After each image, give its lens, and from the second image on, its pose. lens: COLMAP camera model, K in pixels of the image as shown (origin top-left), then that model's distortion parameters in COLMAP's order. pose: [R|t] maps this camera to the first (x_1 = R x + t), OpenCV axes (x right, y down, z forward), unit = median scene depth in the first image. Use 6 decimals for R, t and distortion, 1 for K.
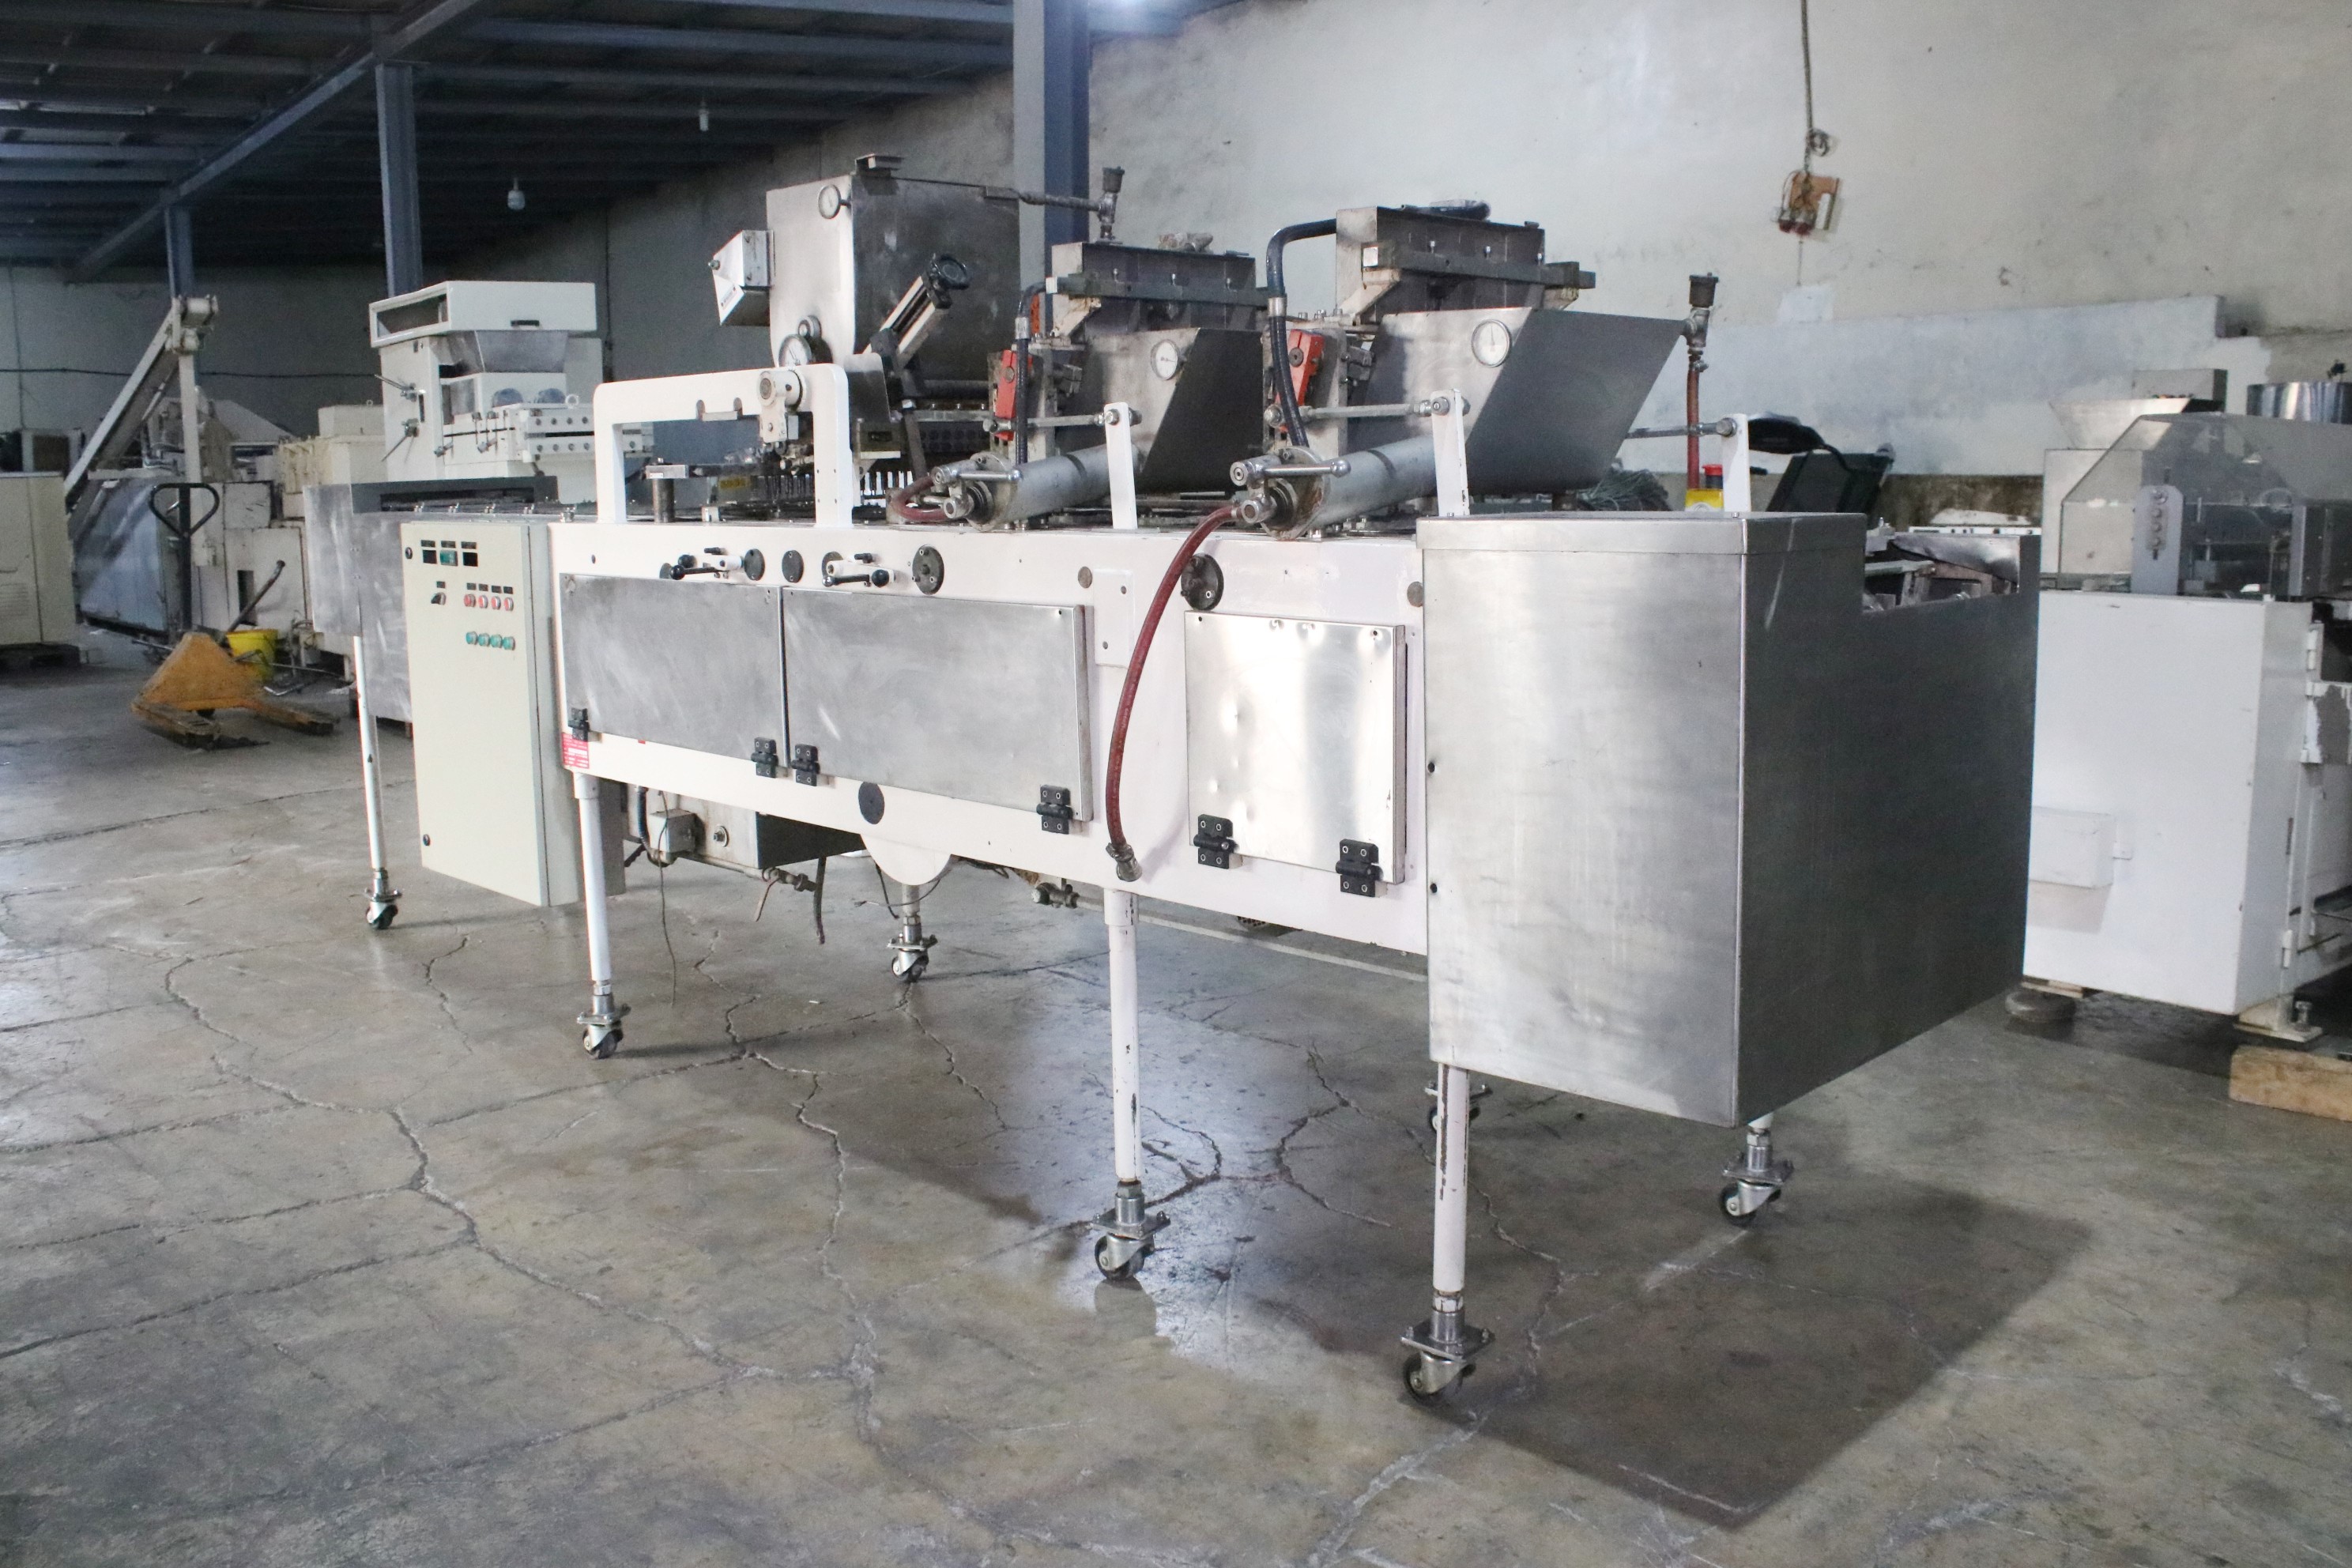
lens RADIAL K [[1967.0, 0, 1212.9], [0, 1967.0, 790.6], [0, 0, 1]] dist [-0.179072, 0.161245]
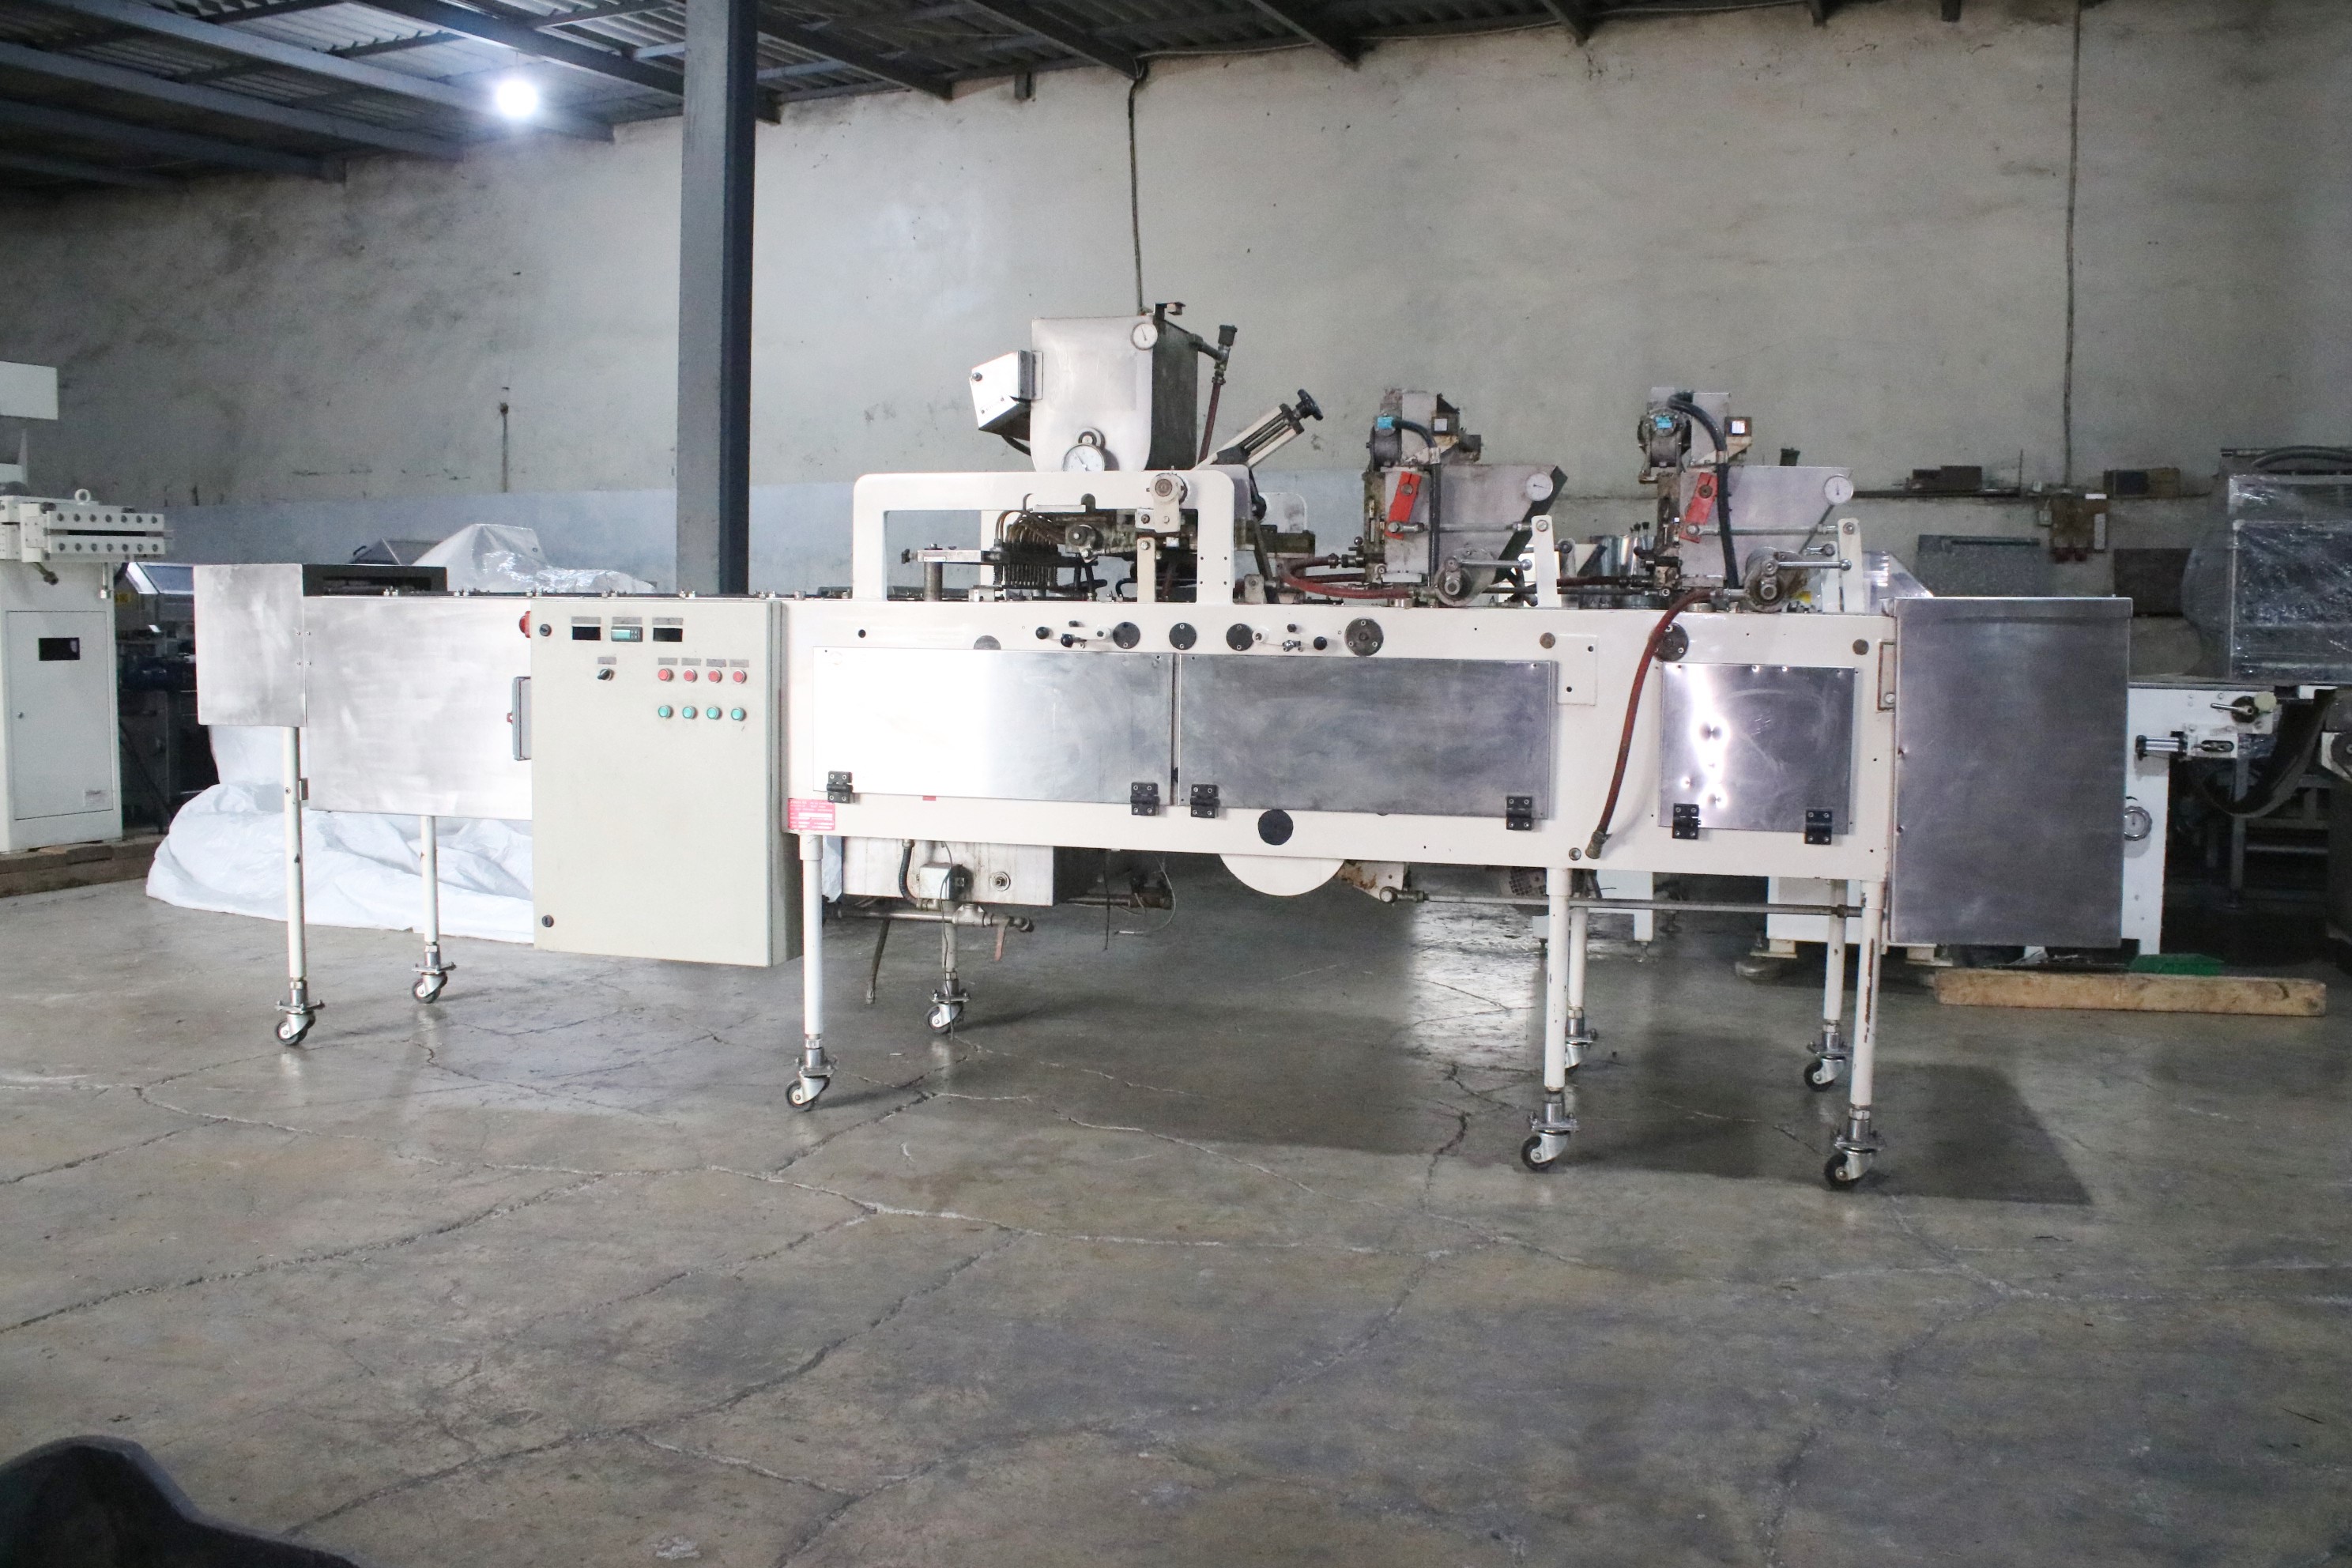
lens RADIAL K [[1970.2, 0, 1216.0], [0, 1970.2, 779.5], [0, 0, 1]] dist [-0.177856, 0.164353]
pose [[0.861442, -0.022985, 0.507335, -0.737325], [0.064238, 0.995883, -0.063954, 0.046842], [-0.503776, 0.087683, 0.859373, -0.040274]]
